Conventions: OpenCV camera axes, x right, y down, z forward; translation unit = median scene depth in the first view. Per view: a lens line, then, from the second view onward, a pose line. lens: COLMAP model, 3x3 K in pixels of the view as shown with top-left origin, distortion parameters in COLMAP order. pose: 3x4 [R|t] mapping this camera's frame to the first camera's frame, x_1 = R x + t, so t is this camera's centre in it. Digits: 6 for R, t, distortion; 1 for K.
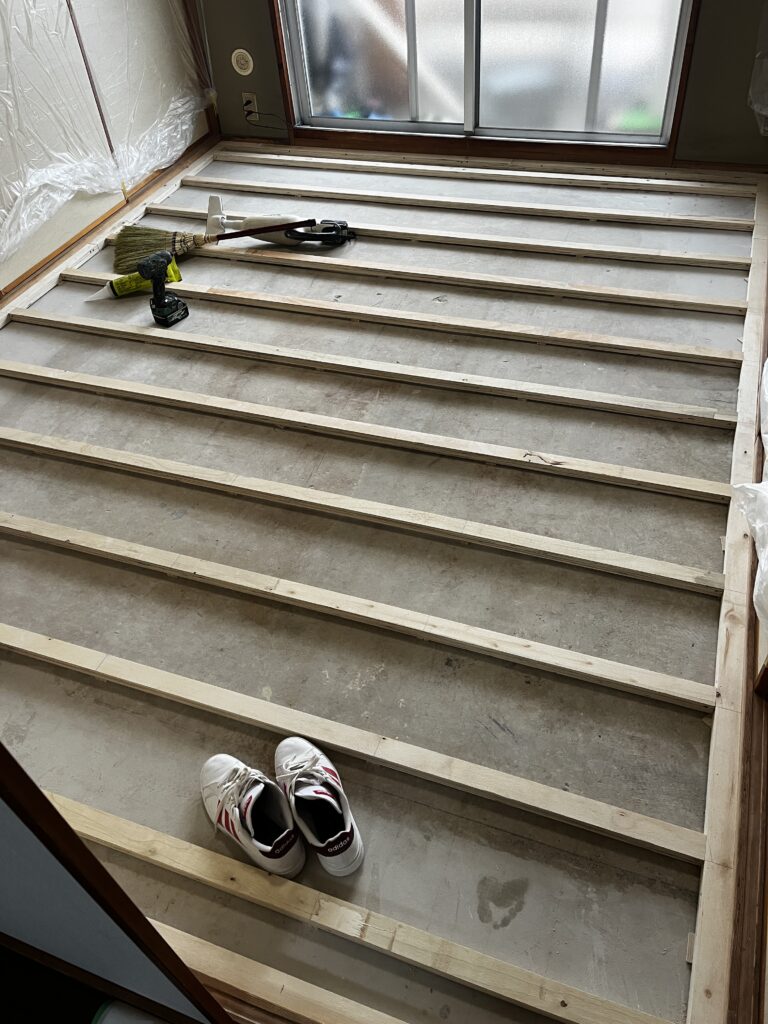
lens RADIAL K [[775.2, 0, 384.0], [0, 775.2, 512.0], [0, 0, 1]] dist [0.073623, -0.102150]
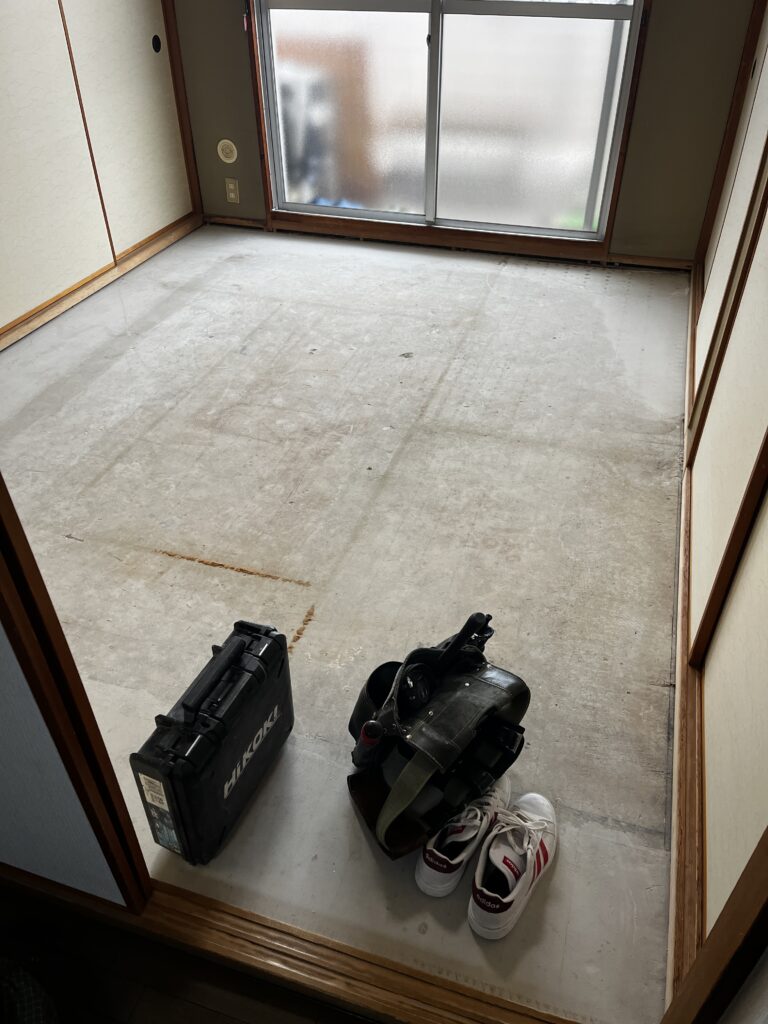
lens RADIAL K [[775.2, 0, 384.0], [0, 775.2, 512.0], [0, 0, 1]] dist [0.073623, -0.102150]
pose [[0.997148, 0.028826, 0.069754, -0.027307], [-0.020082, 0.992208, -0.122961, 0.076104], [-0.072755, 0.121210, 0.989957, -0.059085]]
